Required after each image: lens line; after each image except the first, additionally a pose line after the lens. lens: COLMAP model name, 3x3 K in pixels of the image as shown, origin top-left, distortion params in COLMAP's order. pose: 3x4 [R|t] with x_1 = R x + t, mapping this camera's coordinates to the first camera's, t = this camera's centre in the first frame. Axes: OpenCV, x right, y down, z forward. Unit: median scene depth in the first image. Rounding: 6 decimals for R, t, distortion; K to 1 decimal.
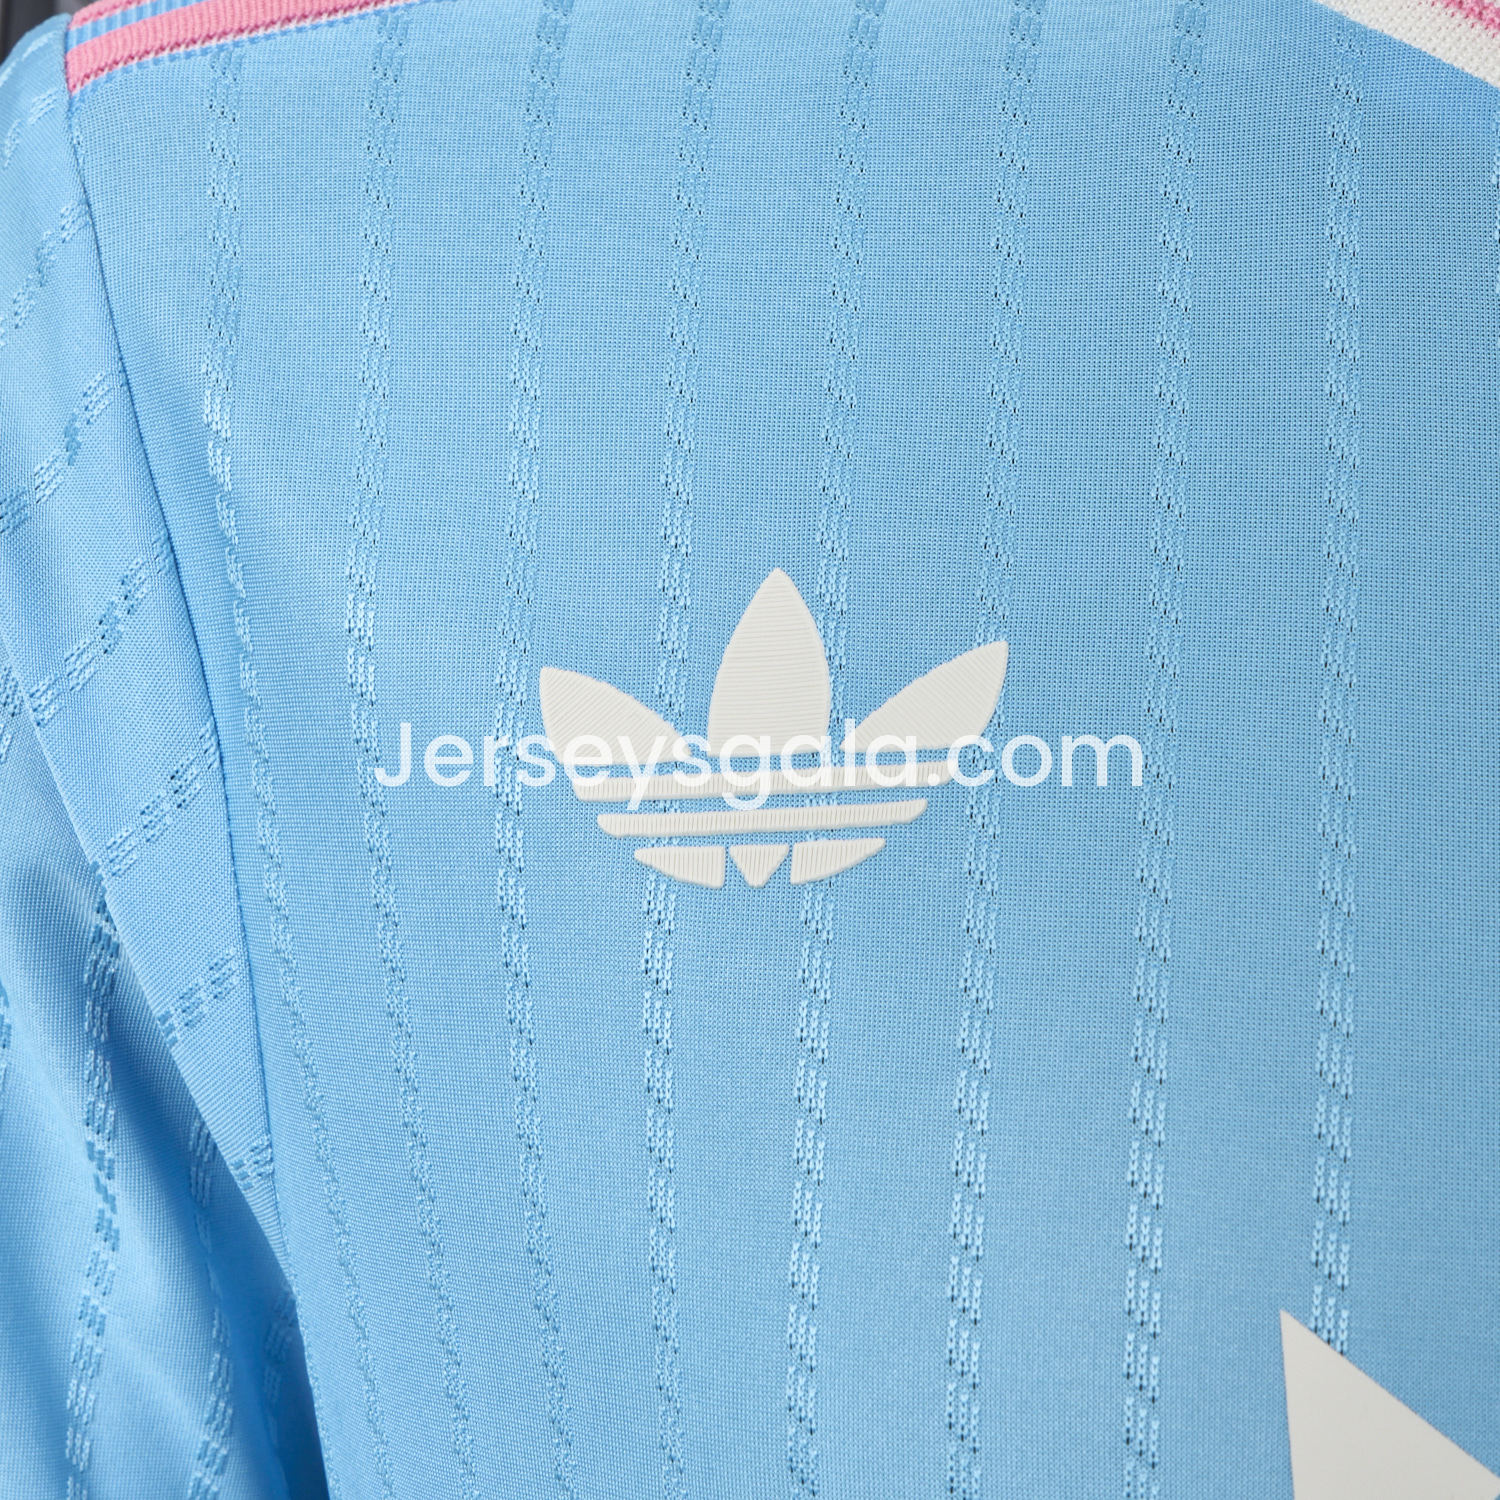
lens RADIAL K [[3559.1, 0, 748.9], [0, 3559.1, 751.8], [0, 0, 1]] dist [-0.083553, 0.000000]
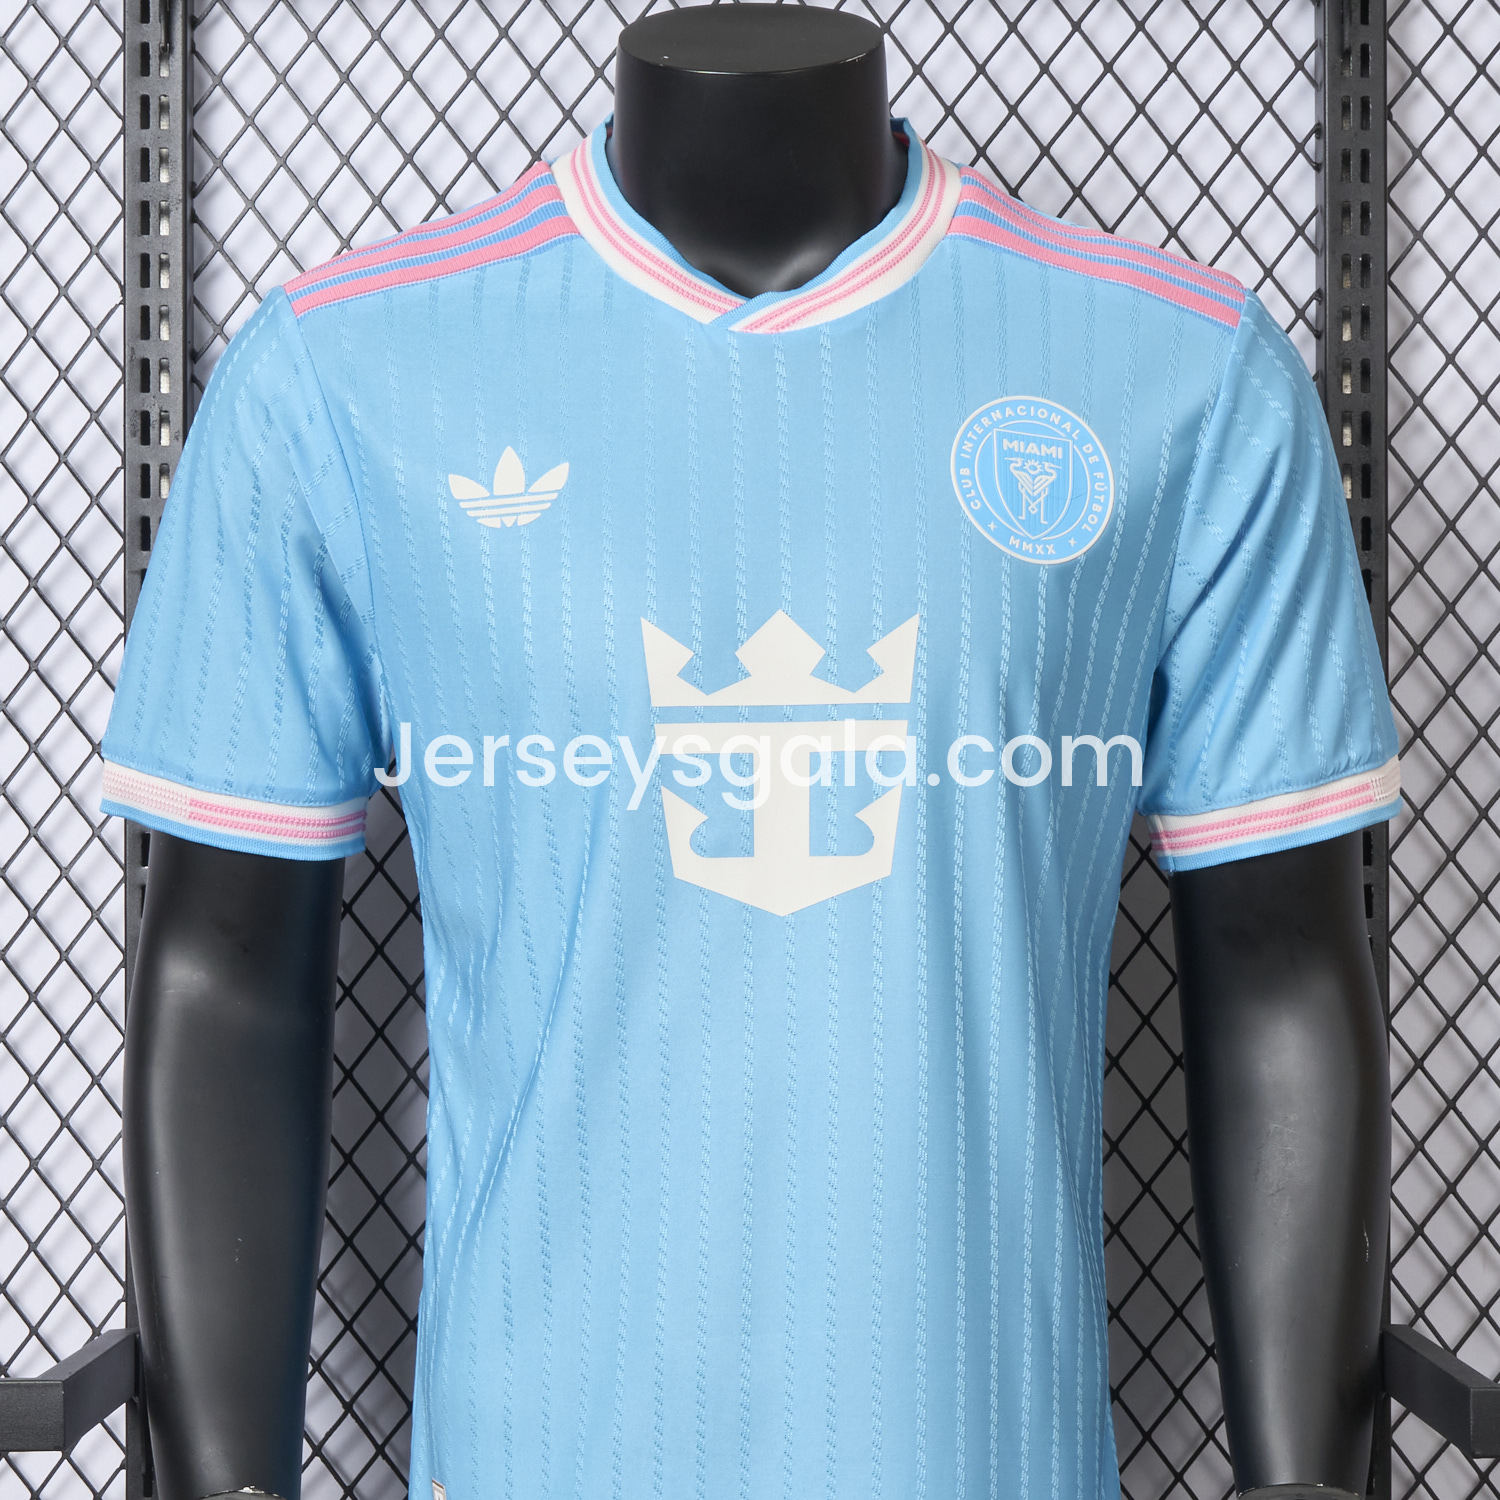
lens RADIAL K [[2970.8, 0, 757.5], [0, 2970.8, 740.2], [0, 0, 1]] dist [0.033015, 0.000000]
pose [[0.990090, -0.057841, 0.127972, -0.160369], [0.048165, 0.995832, 0.077452, 0.030665], [-0.131919, -0.070521, 0.988749, -2.319592]]
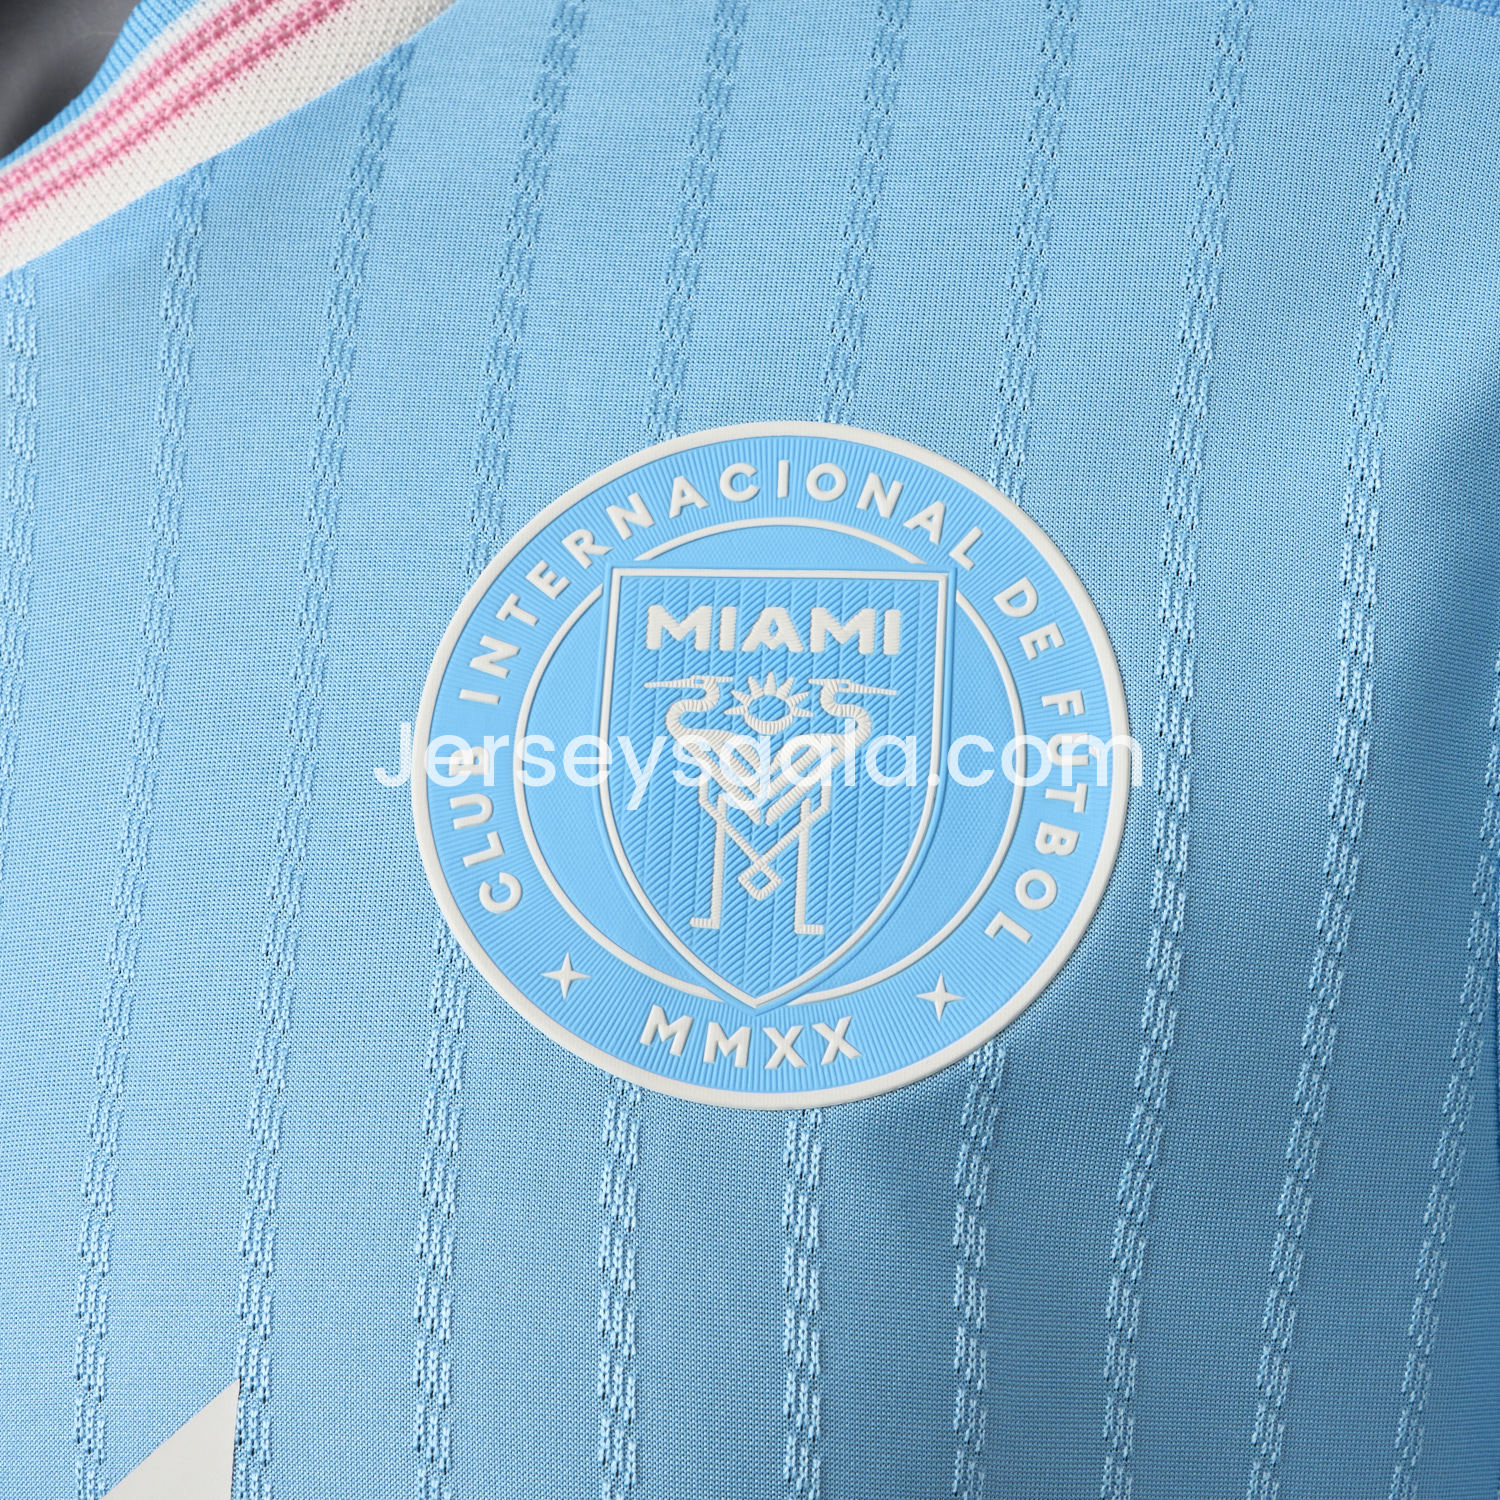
lens RADIAL K [[3559.1, 0, 750.5], [0, 3559.1, 752.2], [0, 0, 1]] dist [-0.083553, 0.000000]
pose [[0.960821, -0.157880, -0.227809, 0.800686], [0.162342, 0.986734, 0.000858, 0.010017], [0.224652, -0.037808, 0.973705, -0.023838]]
